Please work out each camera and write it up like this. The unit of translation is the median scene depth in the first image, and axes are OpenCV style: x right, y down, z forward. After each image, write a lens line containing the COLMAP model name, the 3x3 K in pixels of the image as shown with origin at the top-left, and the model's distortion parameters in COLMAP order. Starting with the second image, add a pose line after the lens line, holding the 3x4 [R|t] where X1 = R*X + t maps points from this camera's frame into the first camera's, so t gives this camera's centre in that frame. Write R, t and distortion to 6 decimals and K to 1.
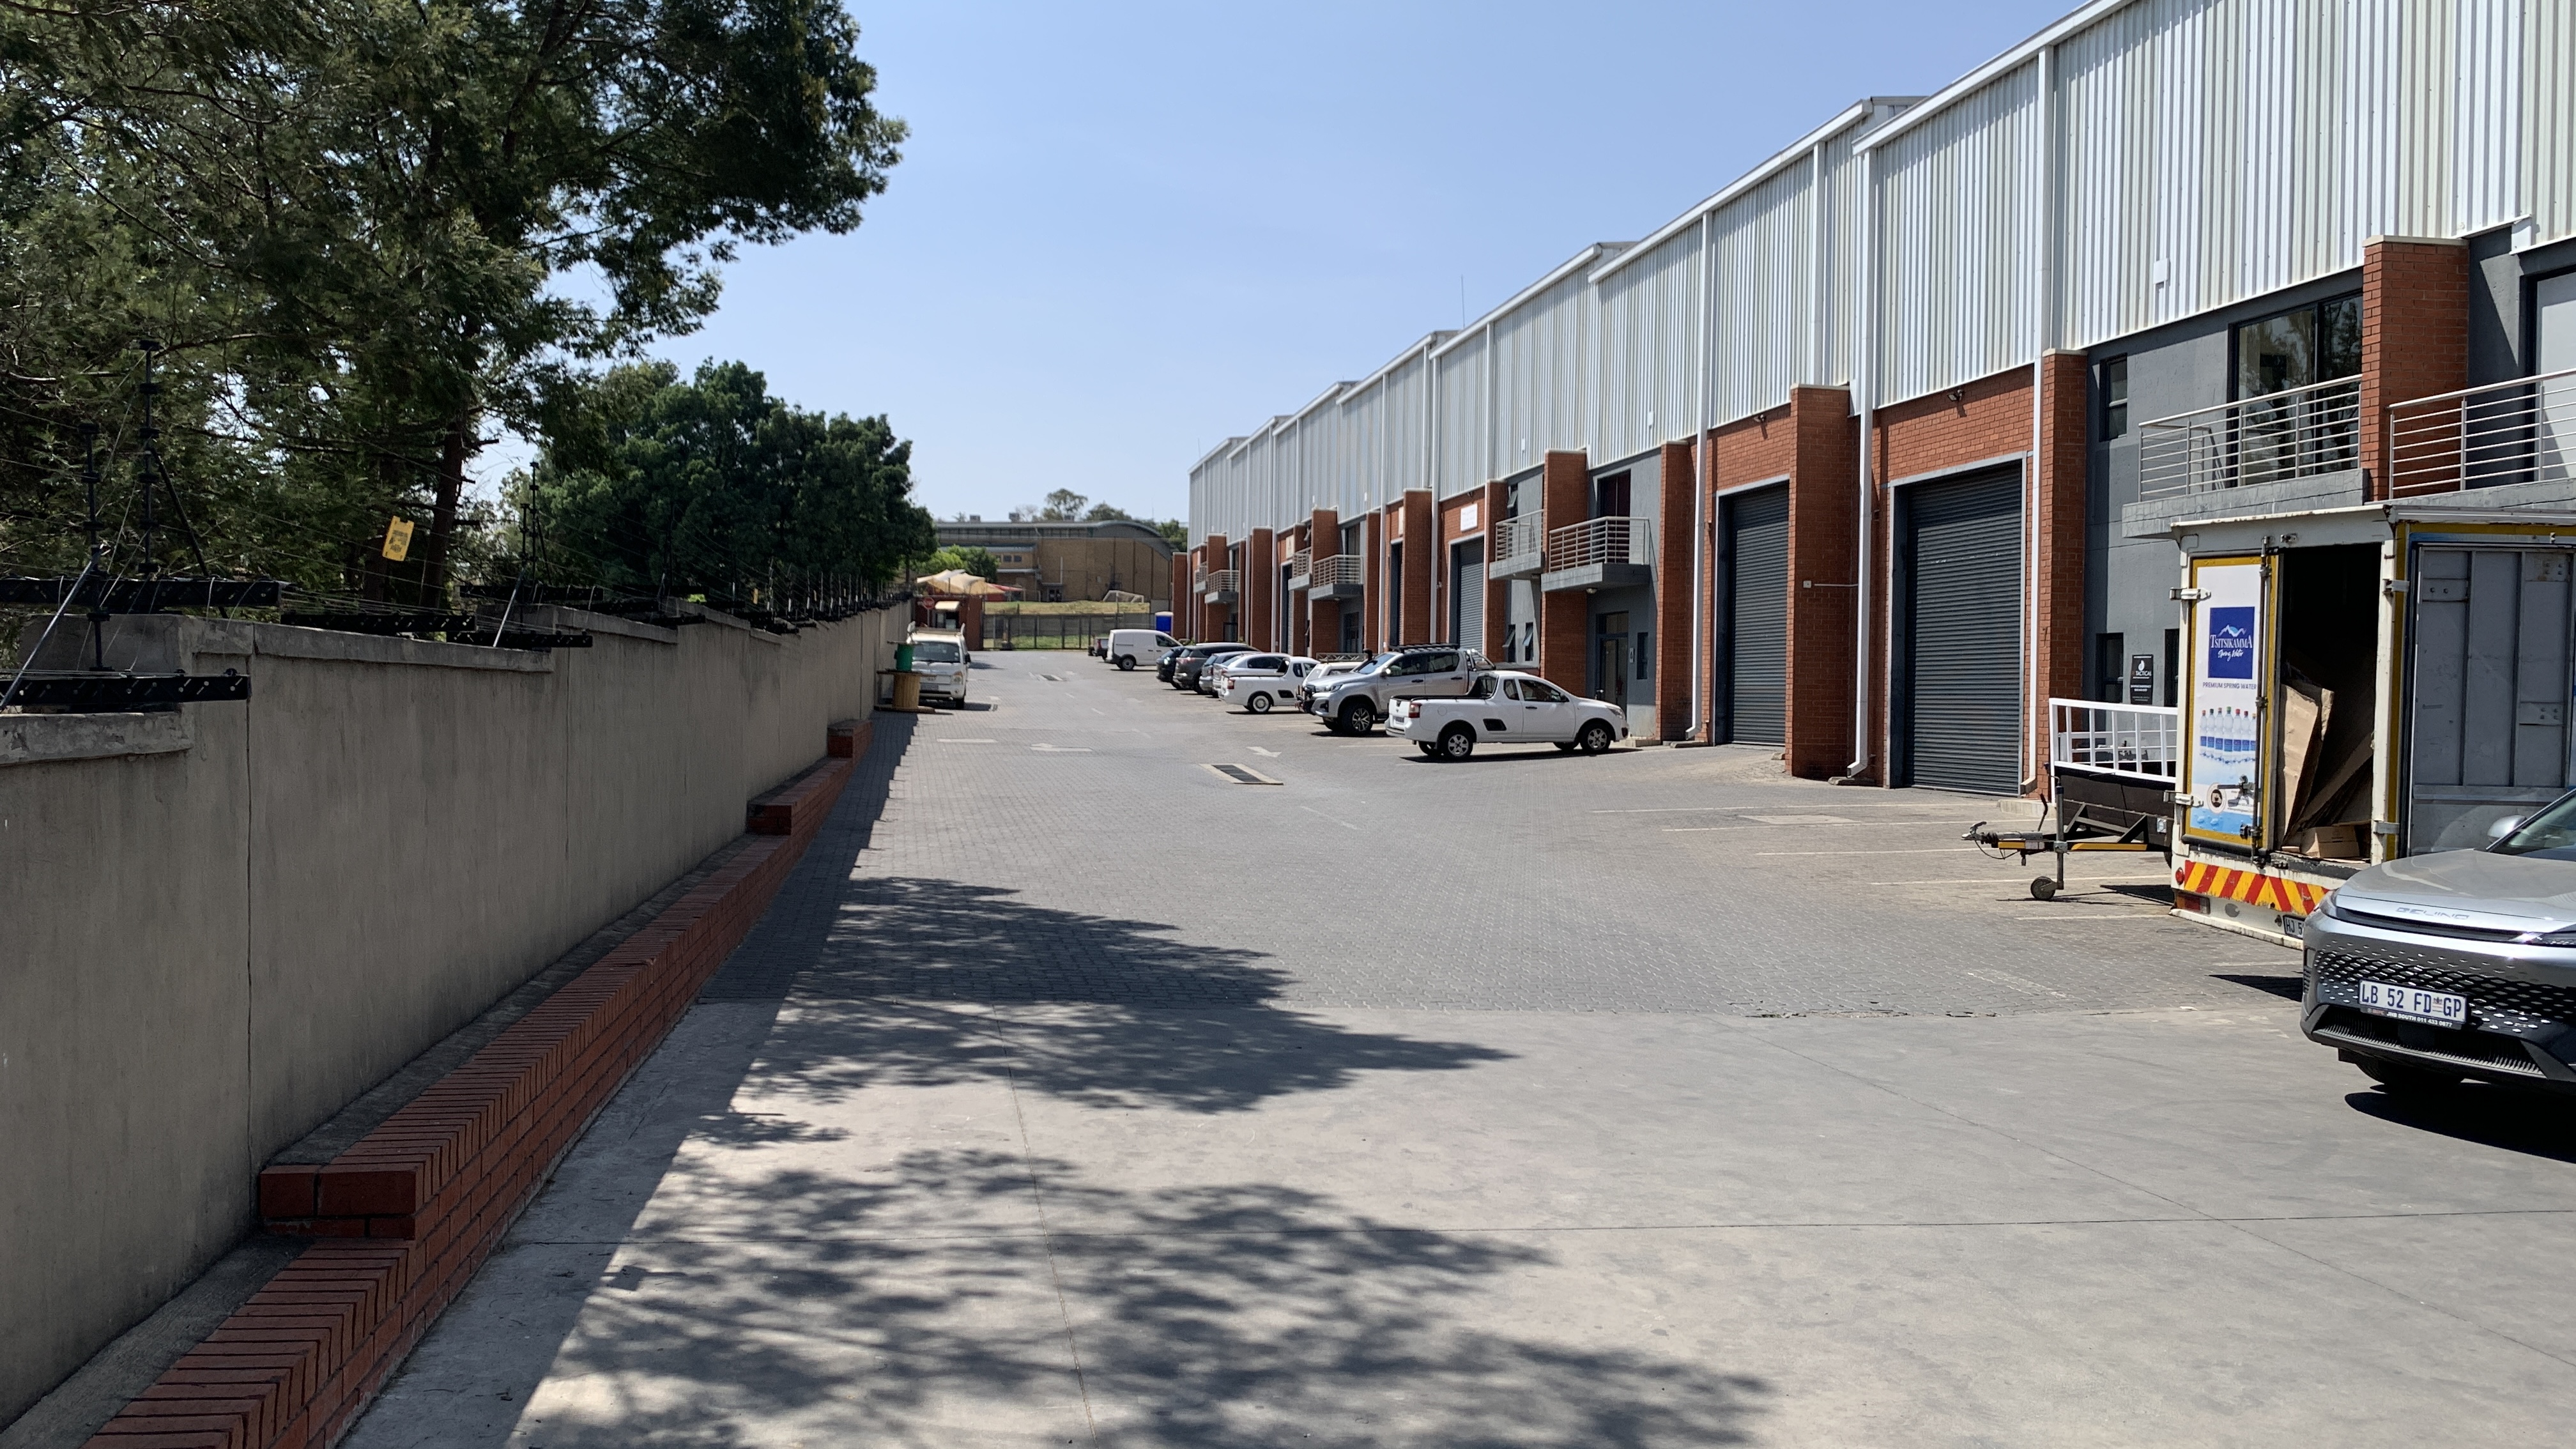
lens RADIAL K [[1963.2, 0, 1270.9], [0, 1963.2, 704.8], [0, 0, 1]] dist [0.046963, -0.044666]
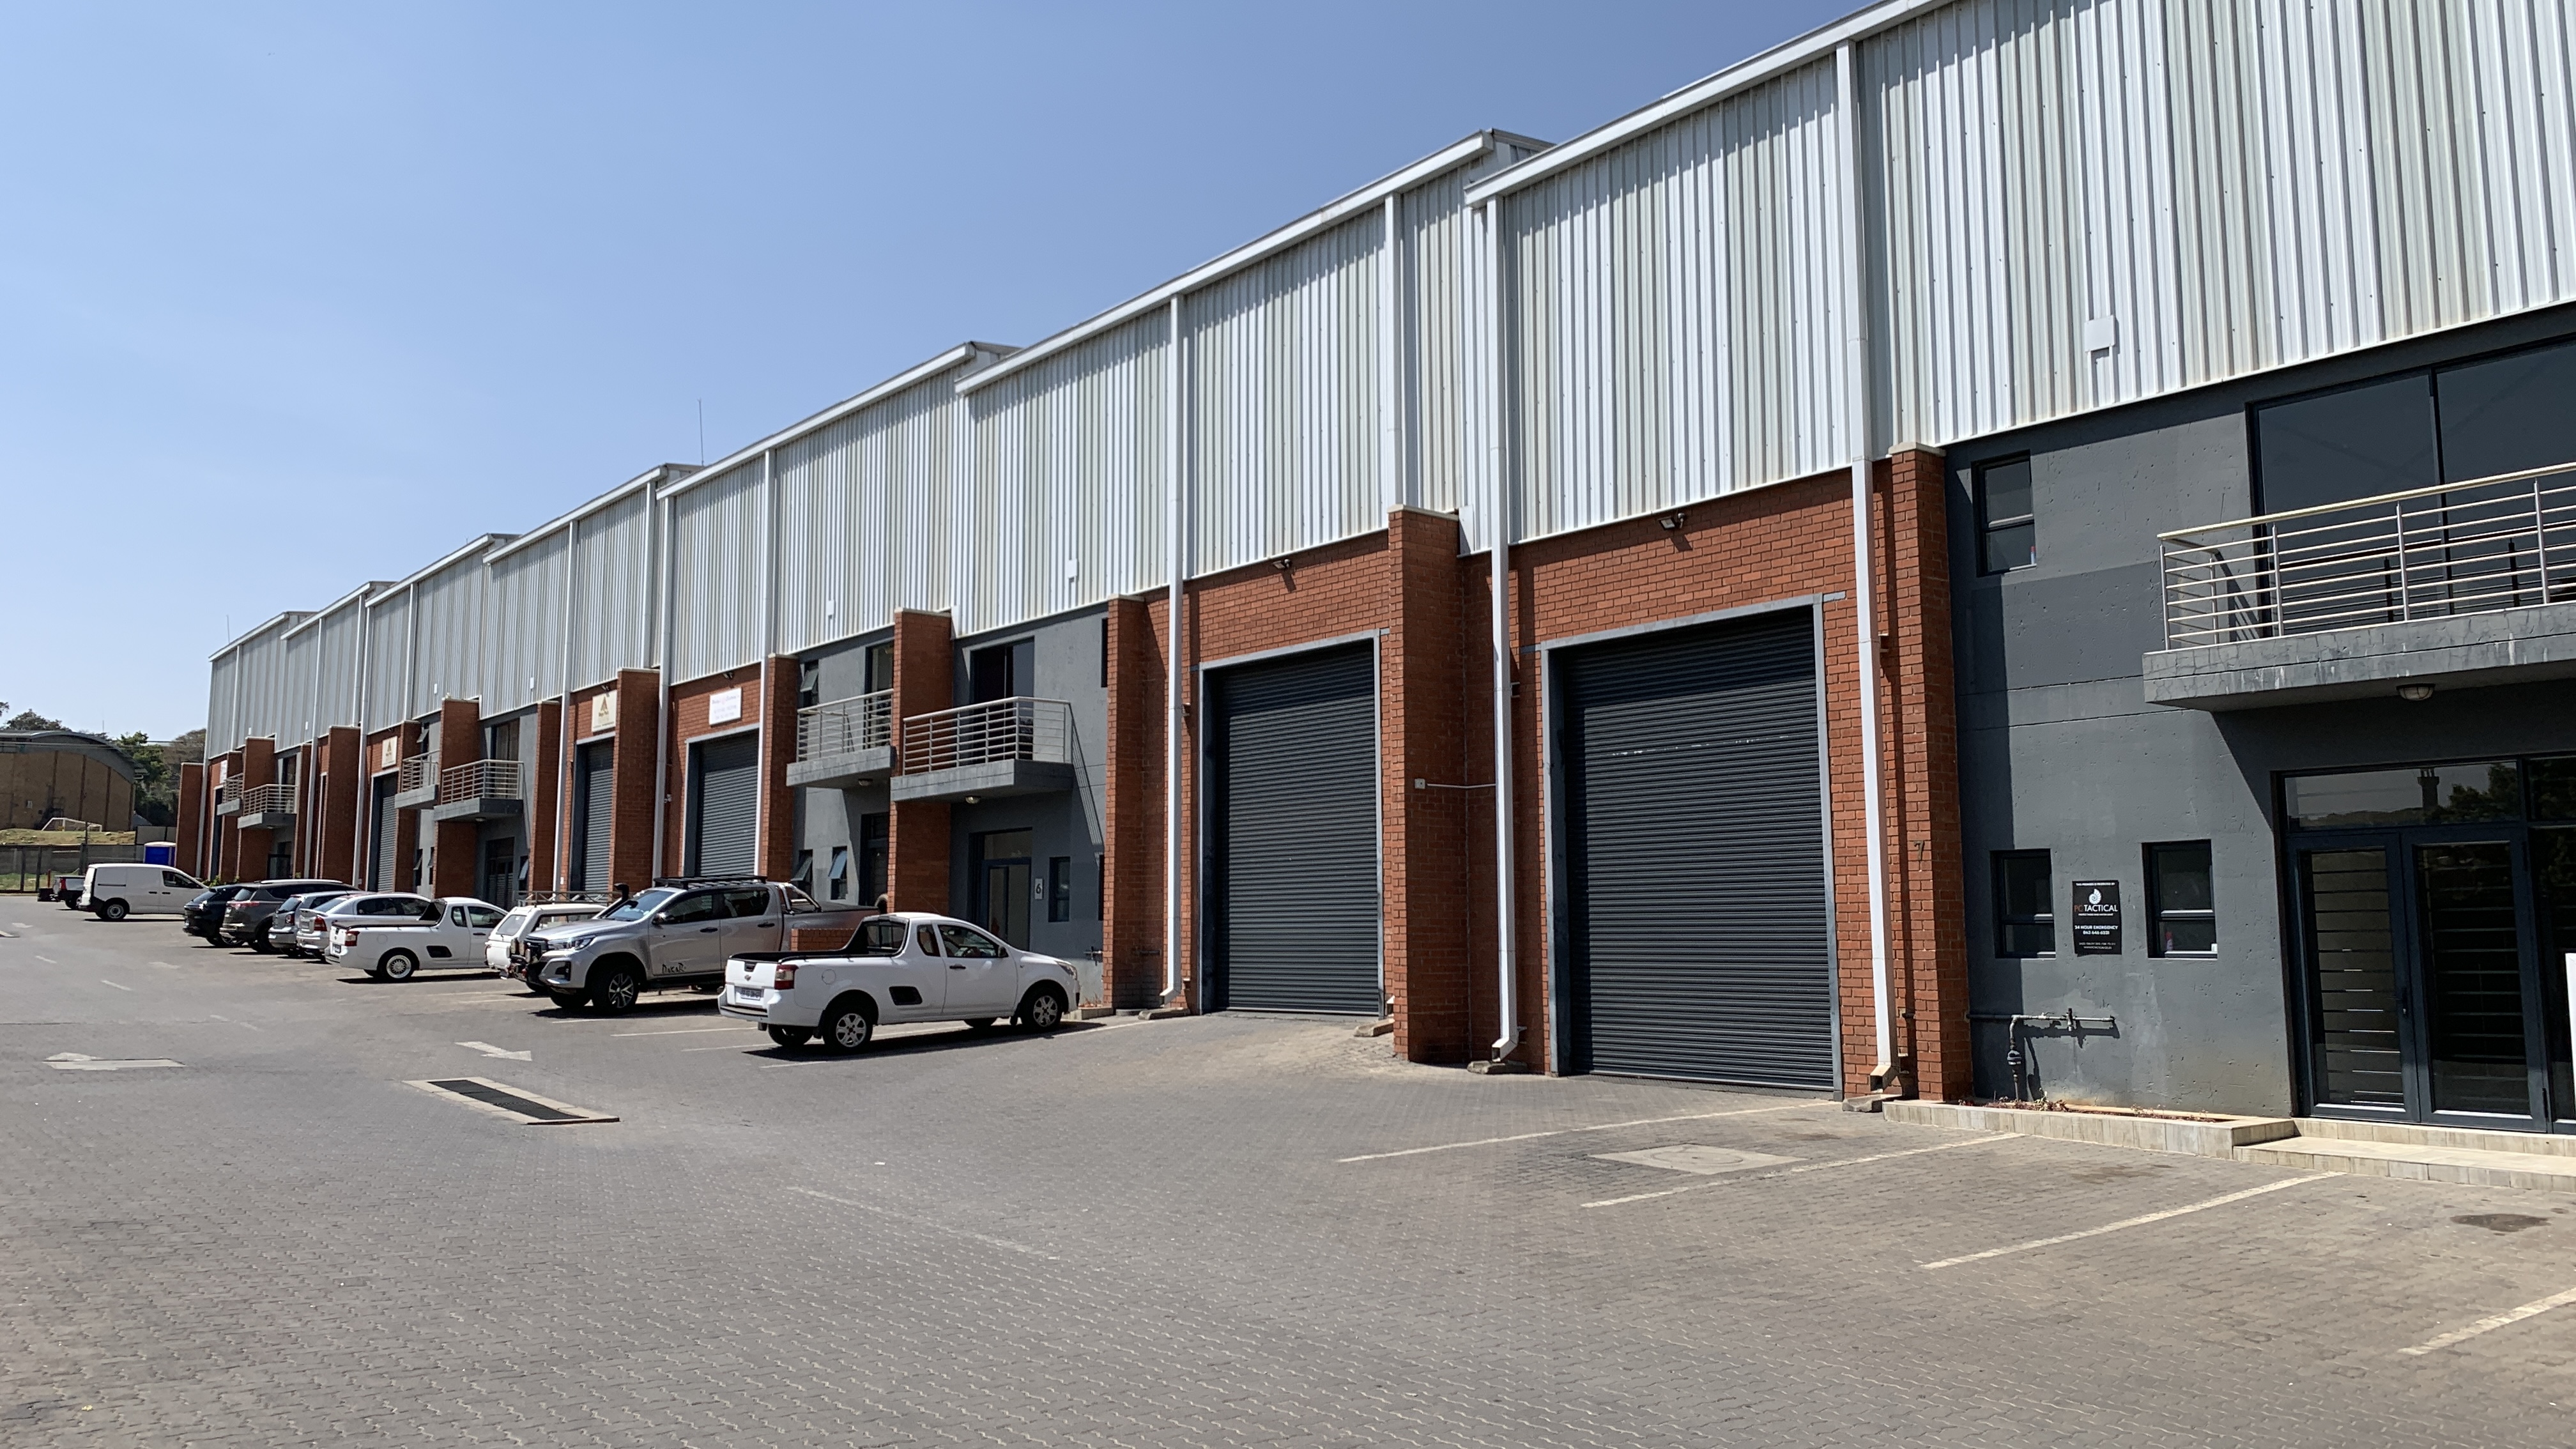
lens RADIAL K [[1963.2, 0, 1324.1], [0, 1963.2, 711.7], [0, 0, 1]] dist [0.046963, -0.044666]
pose [[0.878413, 0.038733, 0.476330, -0.079743], [0.017617, 0.993408, -0.113268, -0.006867], [-0.477577, 0.107888, 0.871940, 0.342778]]
